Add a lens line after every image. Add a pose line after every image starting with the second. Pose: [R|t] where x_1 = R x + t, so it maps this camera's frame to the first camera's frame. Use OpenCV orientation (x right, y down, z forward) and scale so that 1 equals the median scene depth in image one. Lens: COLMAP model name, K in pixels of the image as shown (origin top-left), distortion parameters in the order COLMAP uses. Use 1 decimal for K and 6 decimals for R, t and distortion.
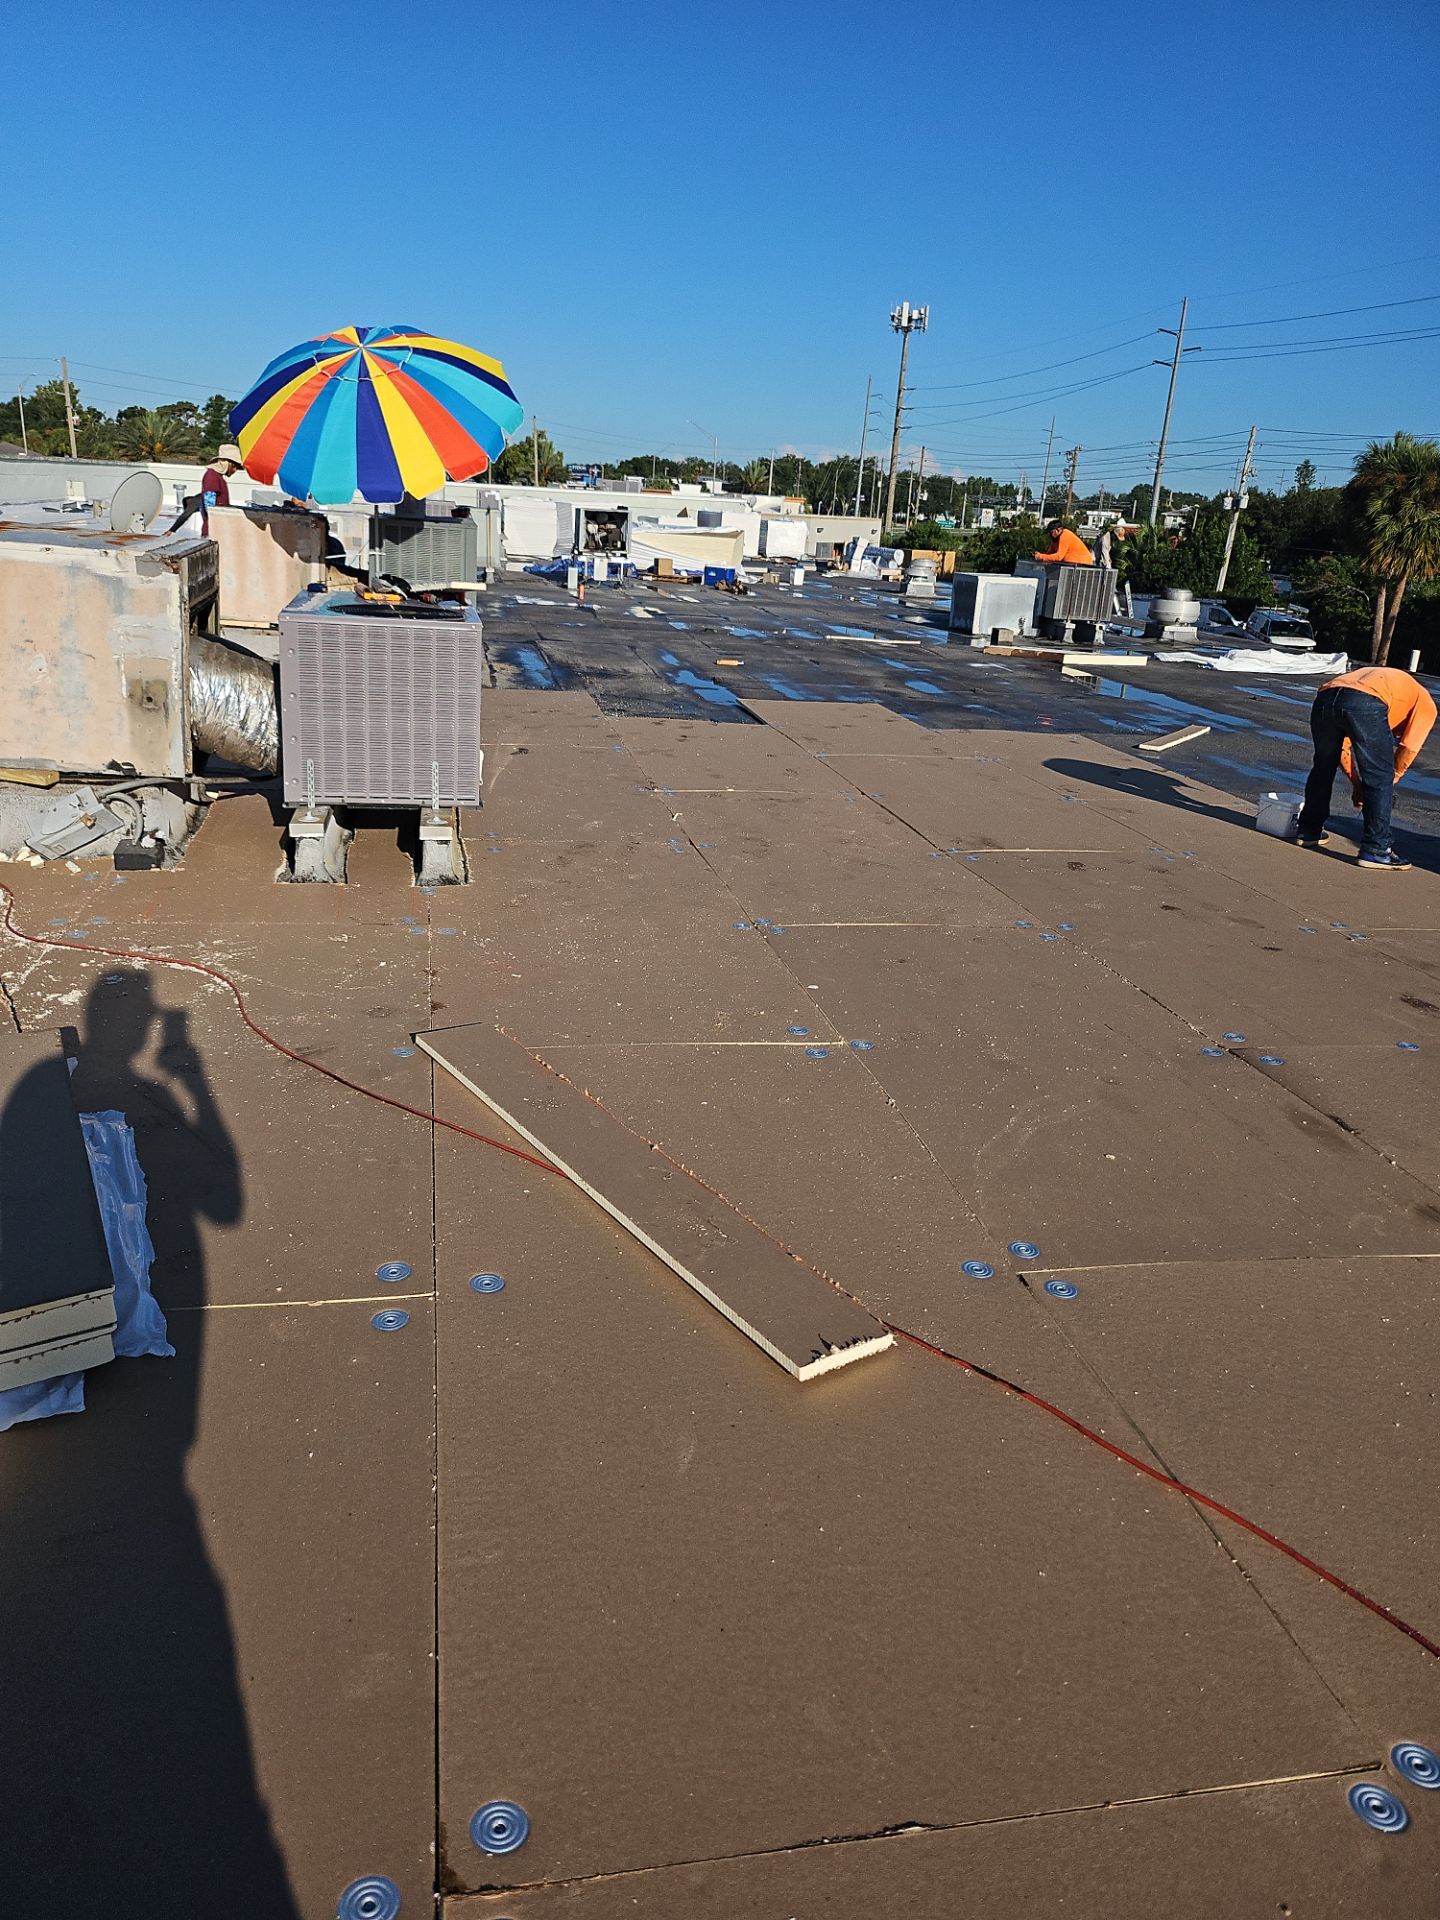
lens RADIAL K [[1348.4, 0, 679.1], [0, 1348.4, 947.6], [0, 0, 1]] dist [0.064576, -0.071430]
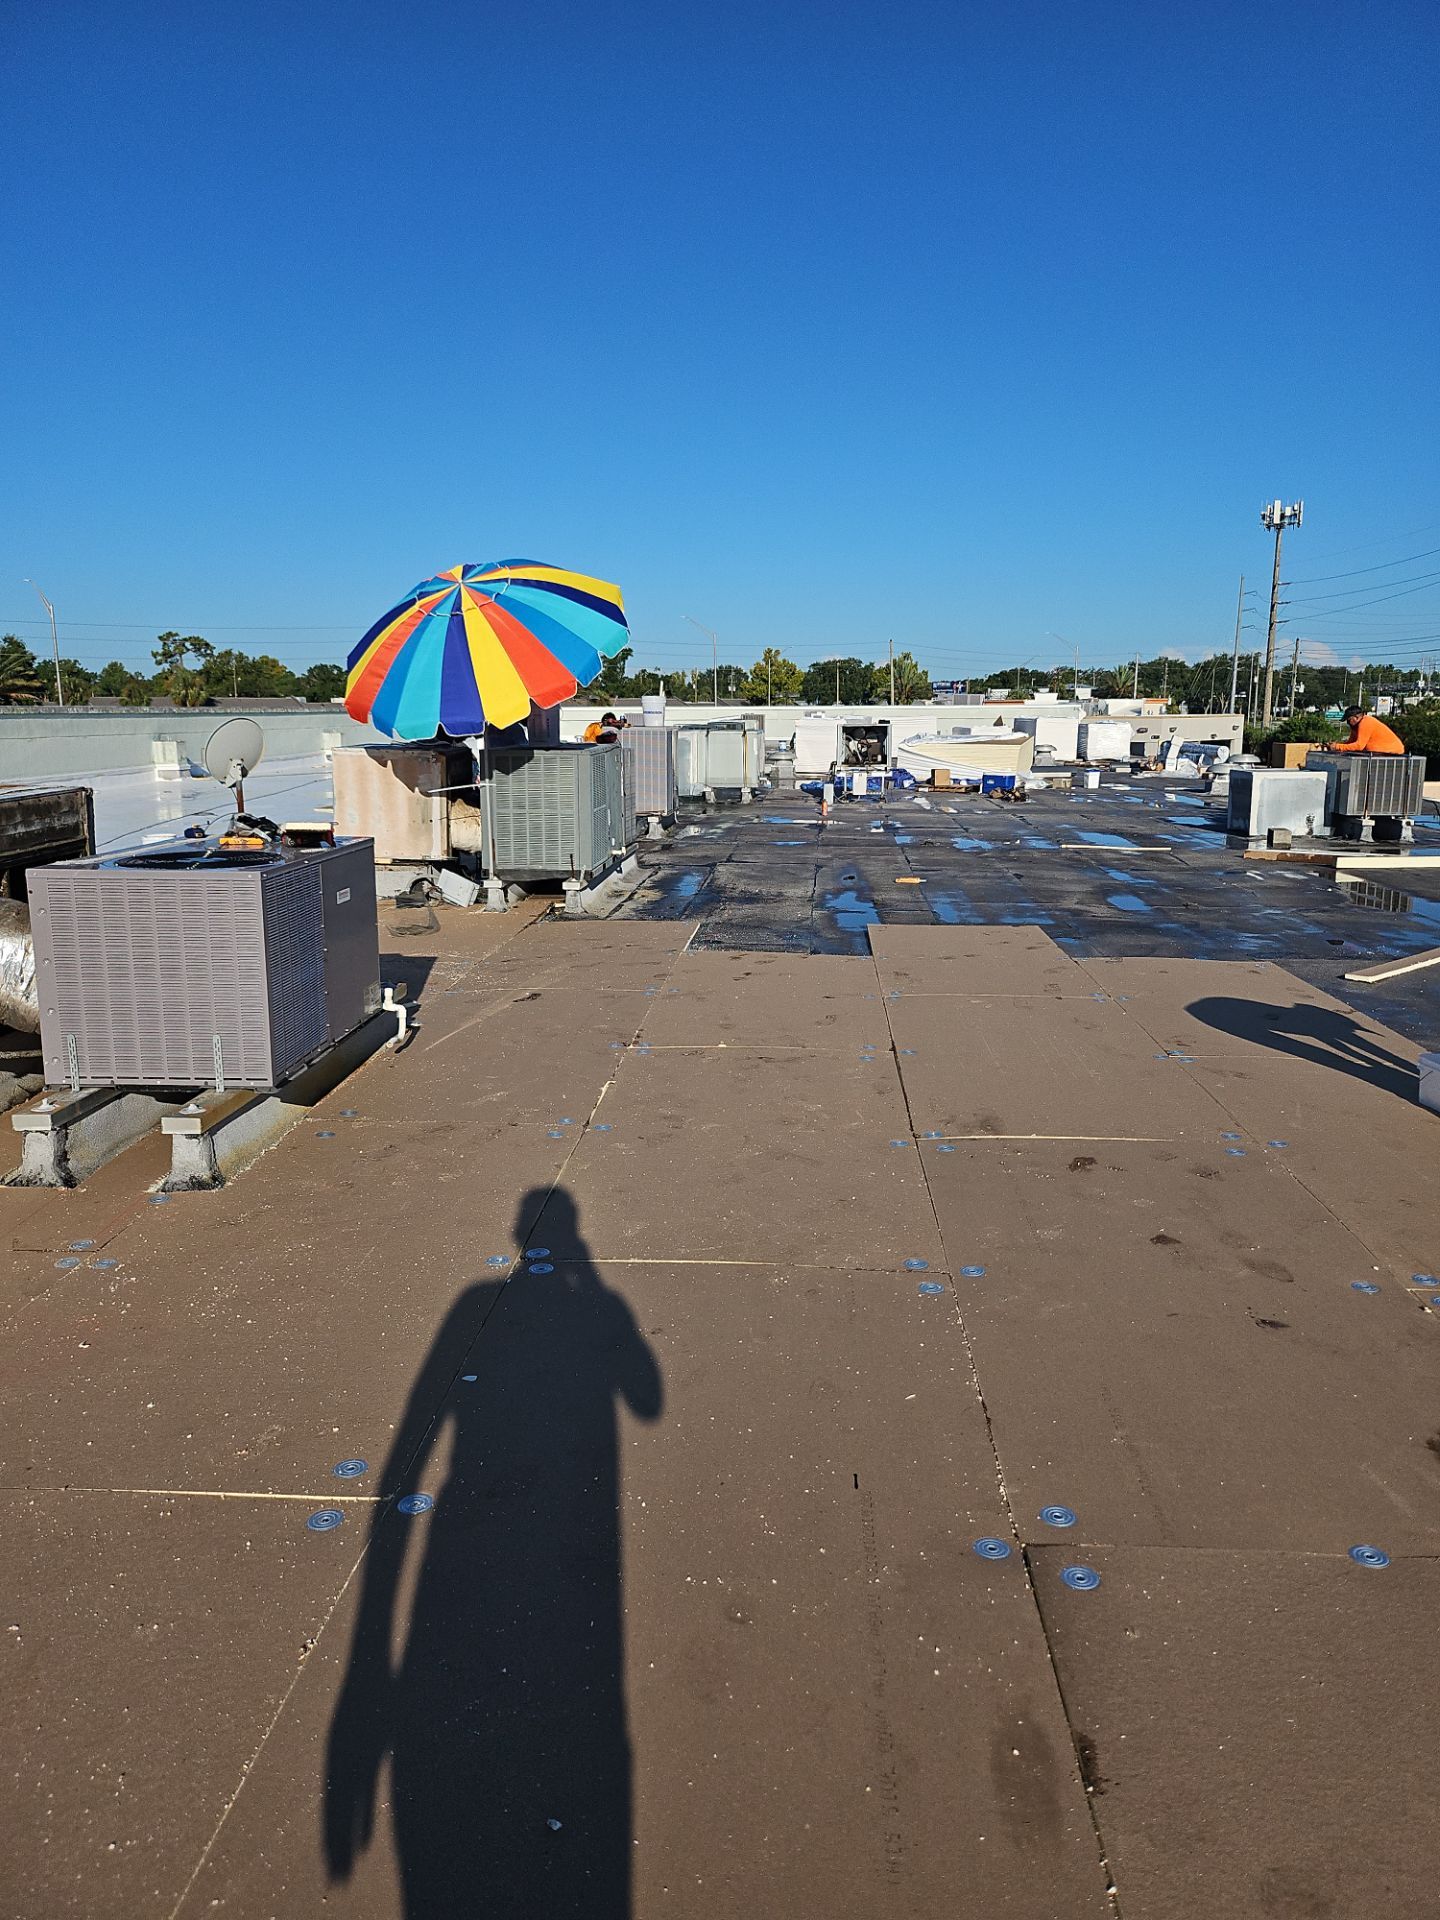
lens RADIAL K [[1348.4, 0, 724.0], [0, 1348.4, 962.9], [0, 0, 1]] dist [0.064576, -0.071430]
pose [[0.970539, -0.014725, -0.240495, 0.100460], [-0.018968, 0.990364, -0.137186, -0.022602], [0.240197, 0.137706, 0.960907, 0.083121]]
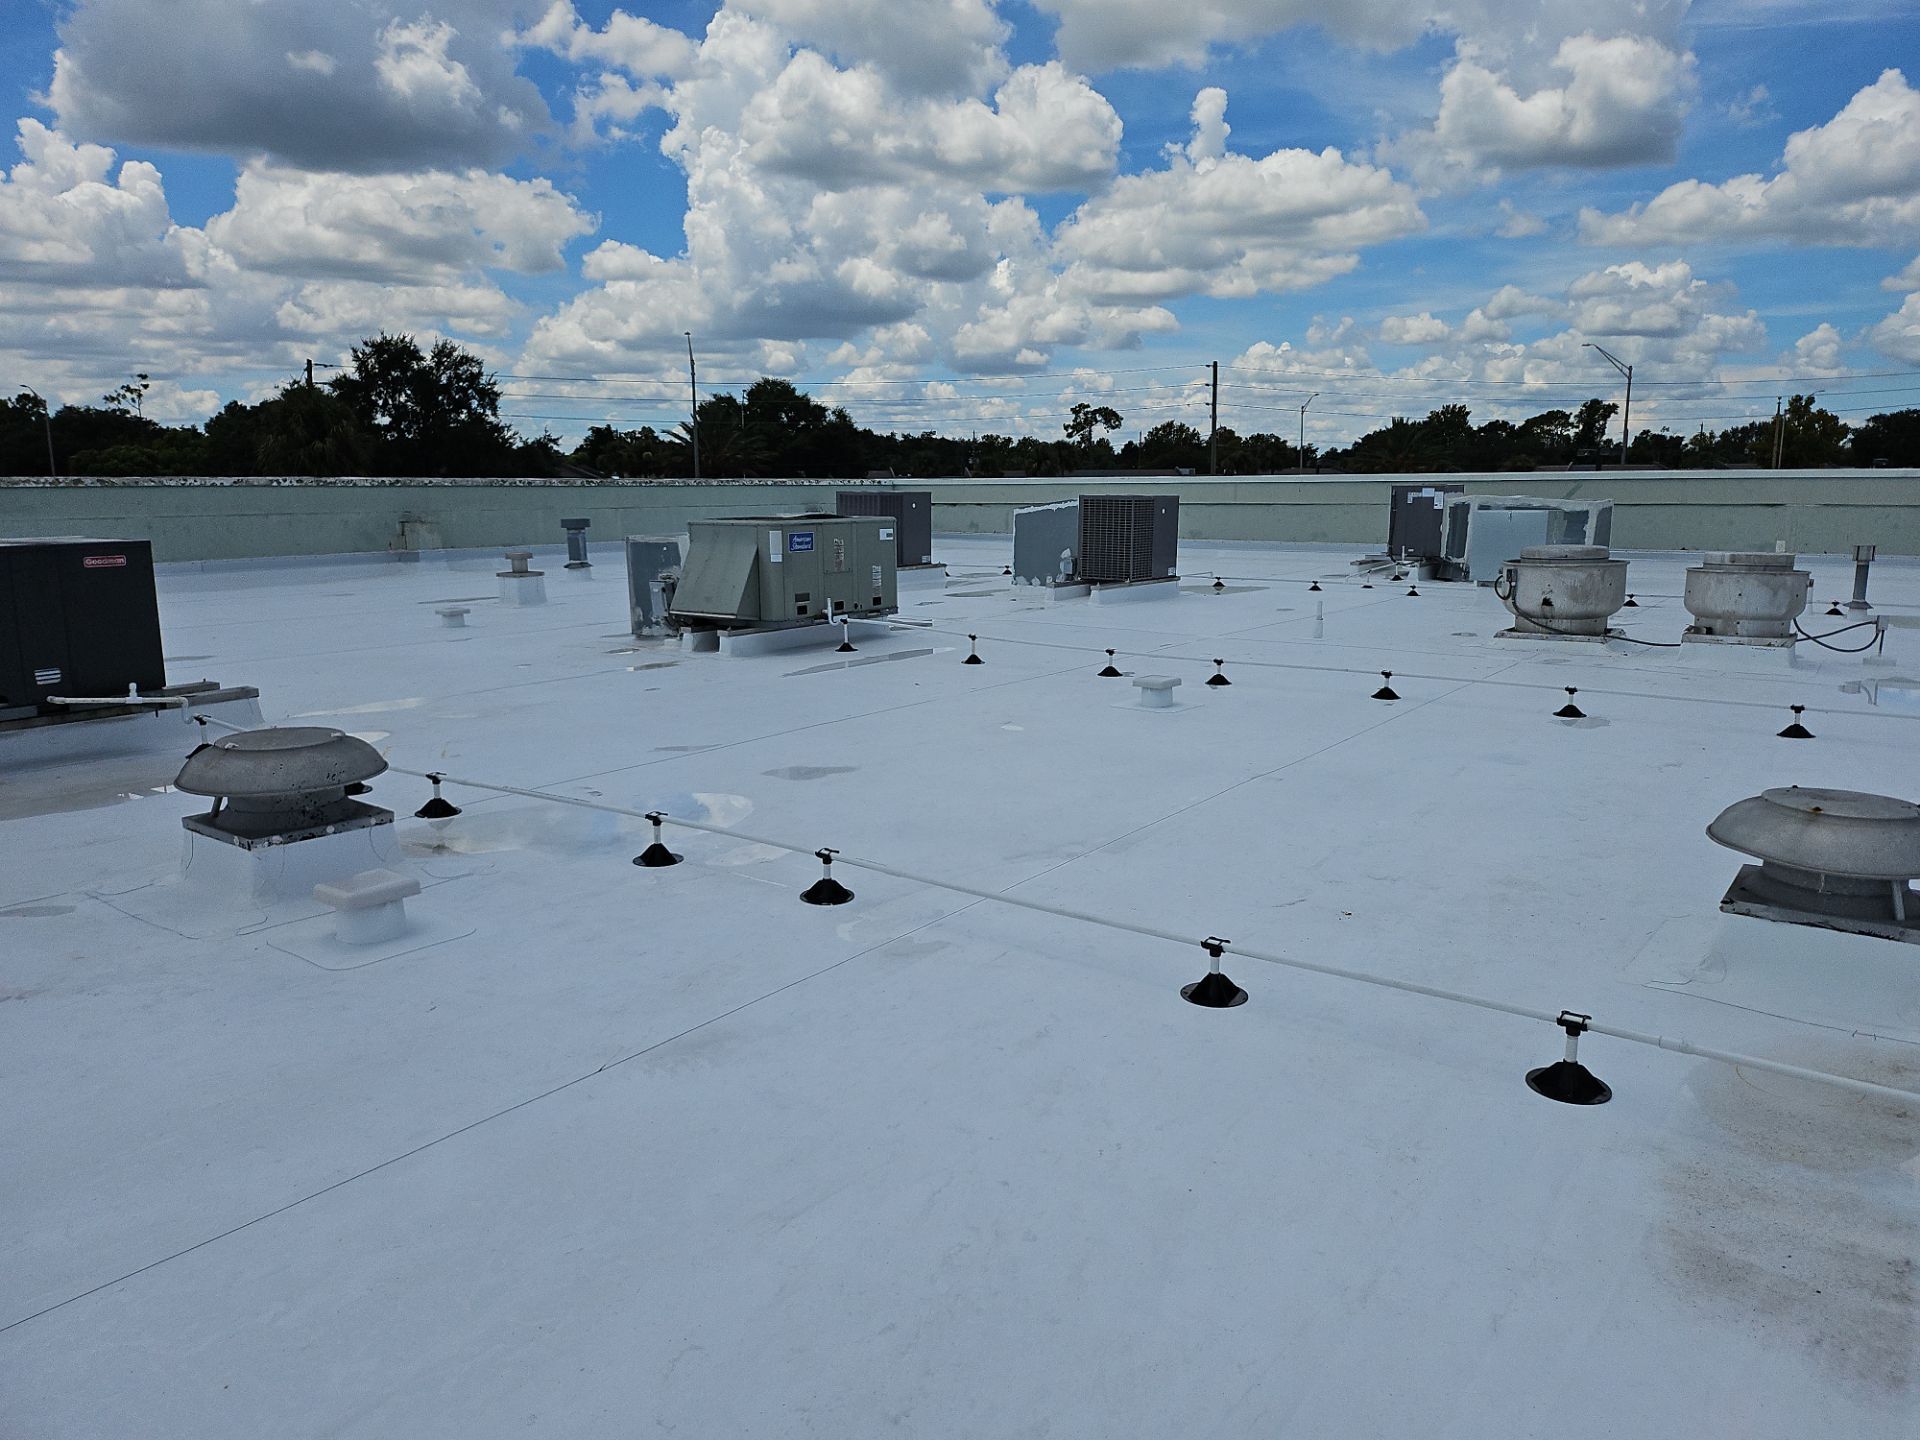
lens RADIAL K [[1348.4, 0, 987.9], [0, 1348.4, 723.8], [0, 0, 1]] dist [0.064576, -0.071430]
pose [[0.720587, 0.063484, -0.690453, 0.138942], [-0.175249, 0.980143, -0.092779, -0.594586], [0.670852, 0.187856, 0.717403, 1.816115]]
